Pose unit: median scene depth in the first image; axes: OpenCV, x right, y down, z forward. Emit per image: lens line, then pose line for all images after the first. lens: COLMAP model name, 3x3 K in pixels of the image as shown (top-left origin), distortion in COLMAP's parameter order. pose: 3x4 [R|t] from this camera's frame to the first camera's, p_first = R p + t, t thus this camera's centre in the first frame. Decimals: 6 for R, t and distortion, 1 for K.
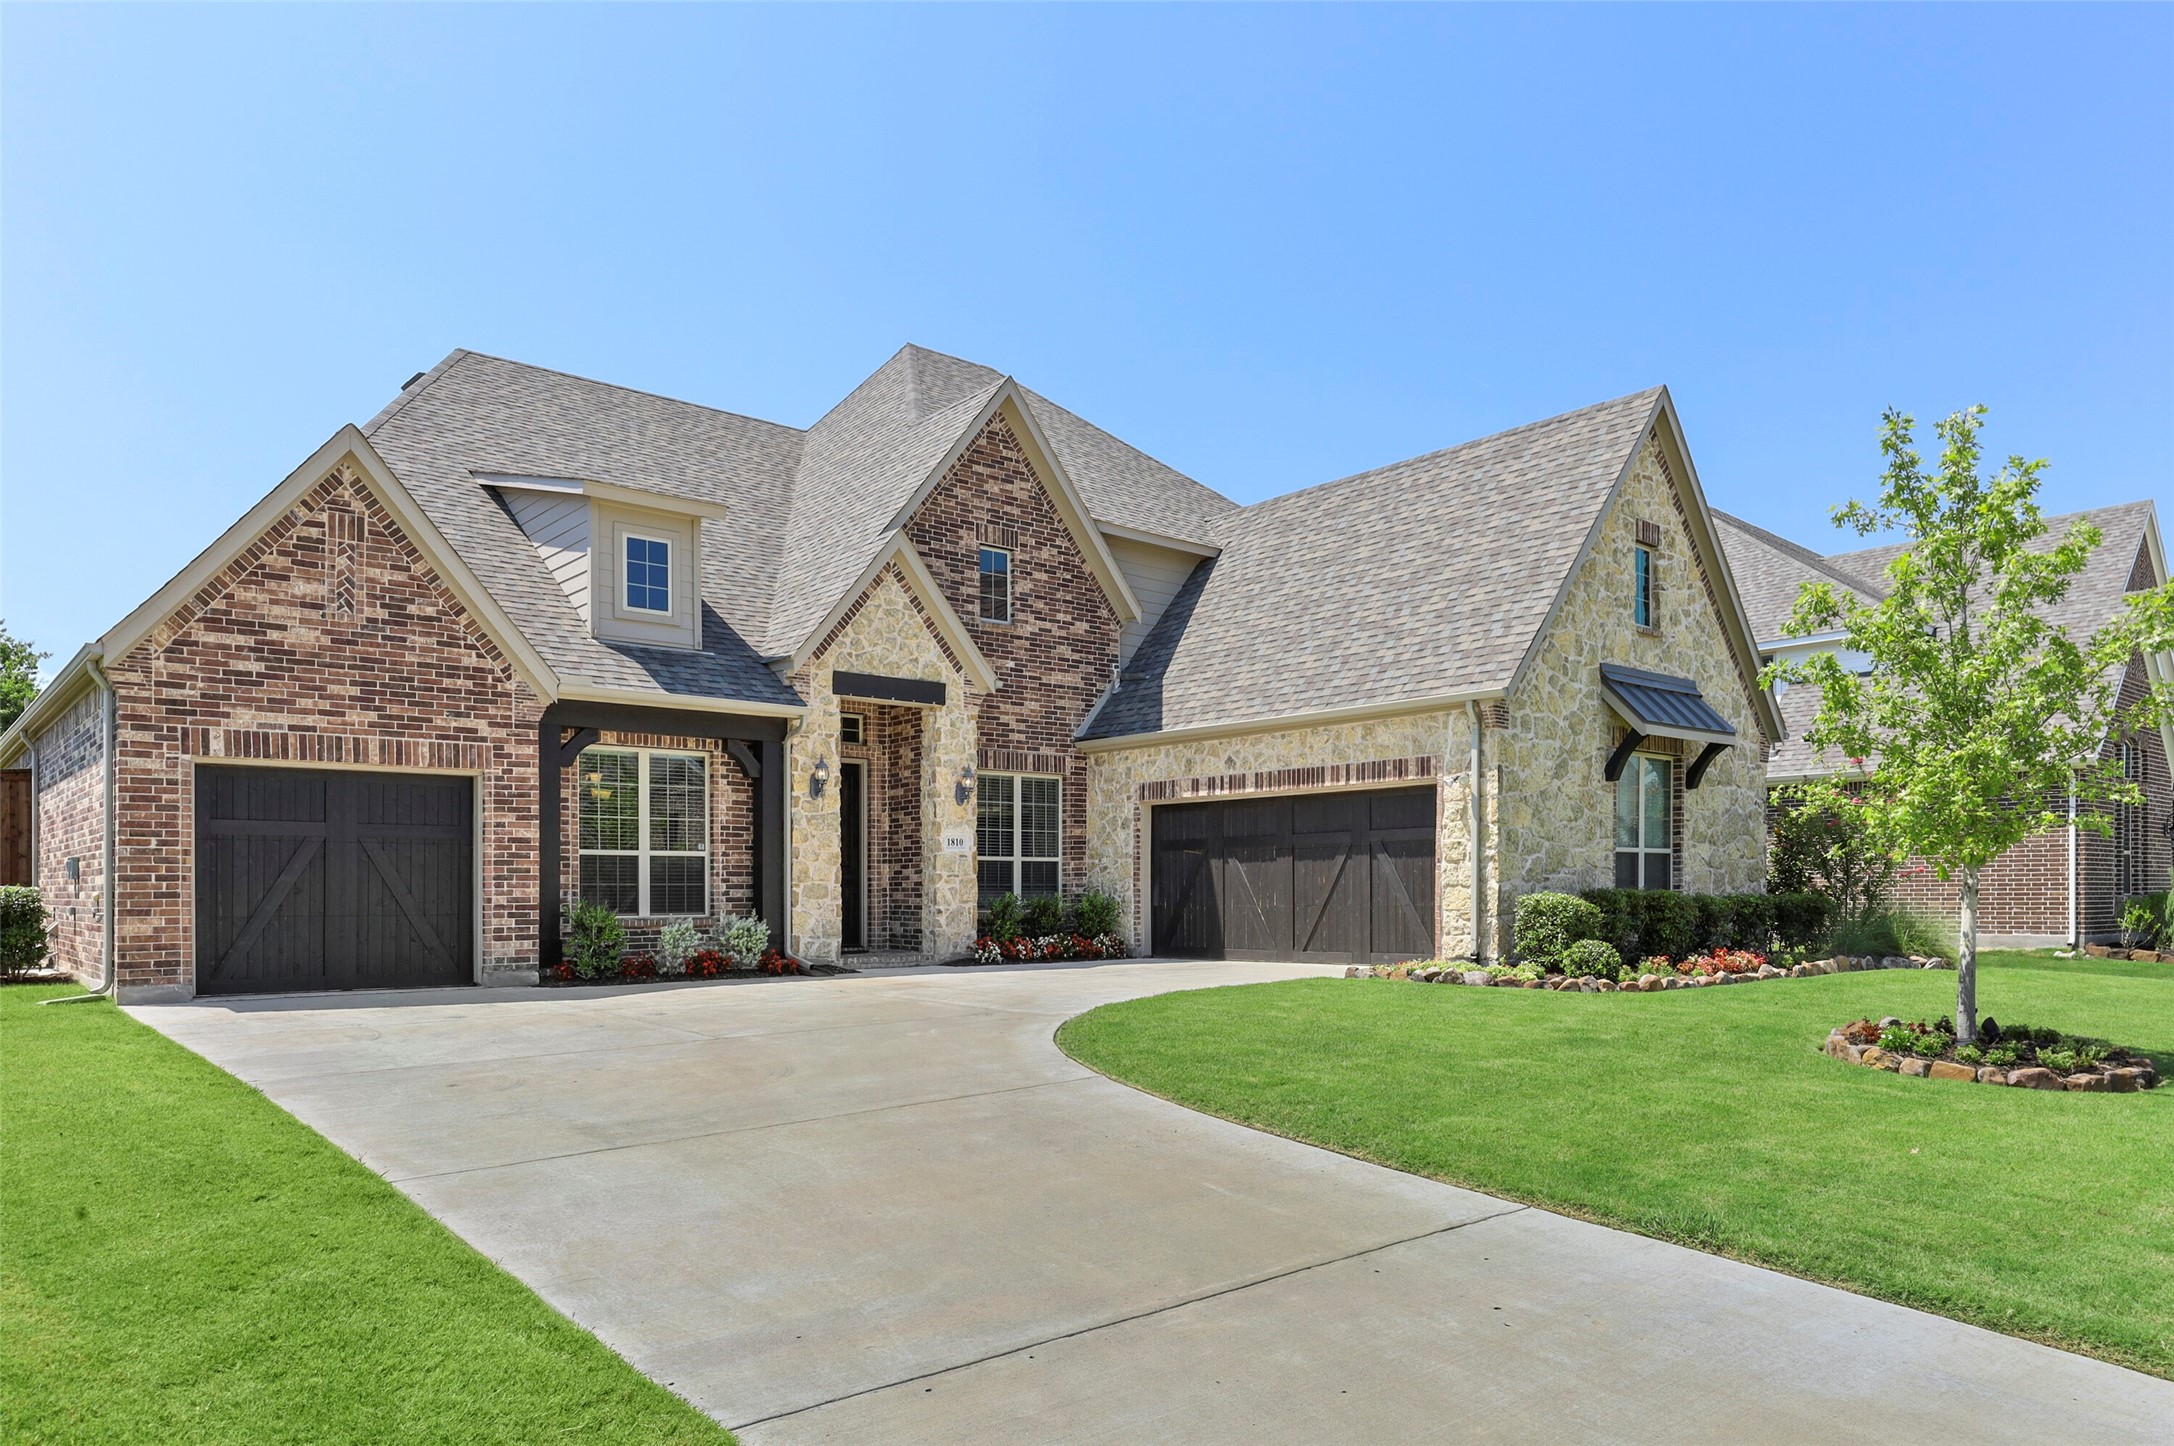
lens RADIAL K [[1404.9, 0, 1087.0], [0, 1404.9, 723.0], [0, 0, 1]] dist [-0.001817, 0.000088]
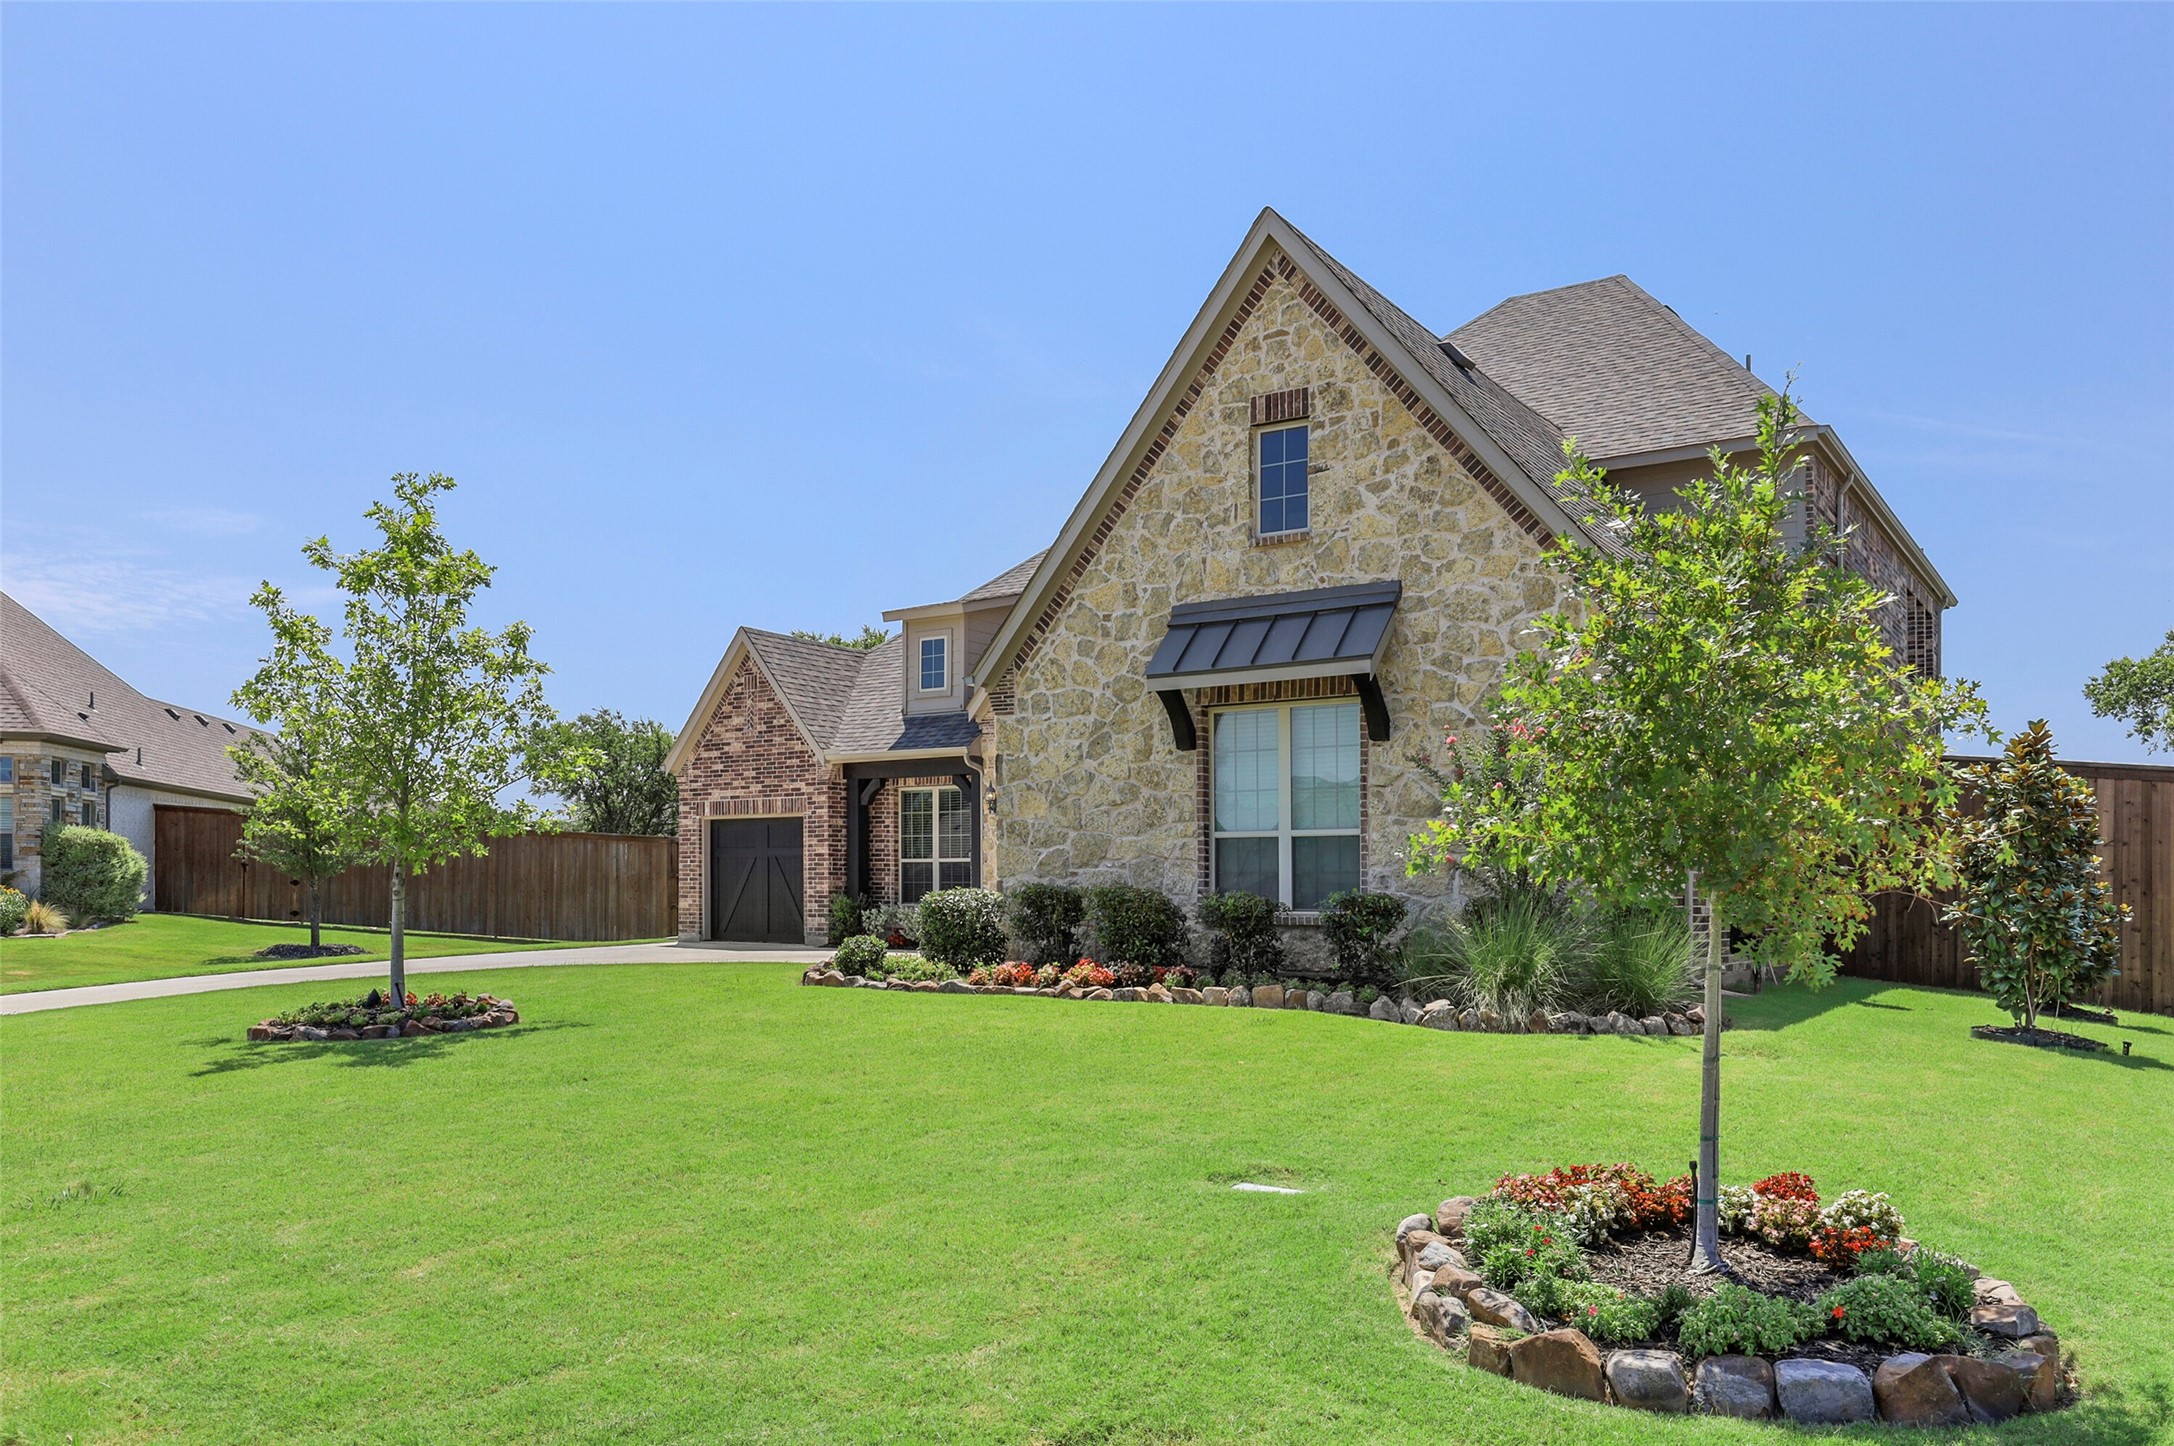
lens RADIAL K [[1531.8, 0, 1087.0], [0, 1531.8, 723.0], [0, 0, 1]] dist [0.000319, -0.000004]
pose [[0.279475, -0.101664, -0.954756, 1.377539], [0.108936, 0.991315, -0.073669, 0.096945], [0.953953, -0.083418, 0.288123, 0.799604]]
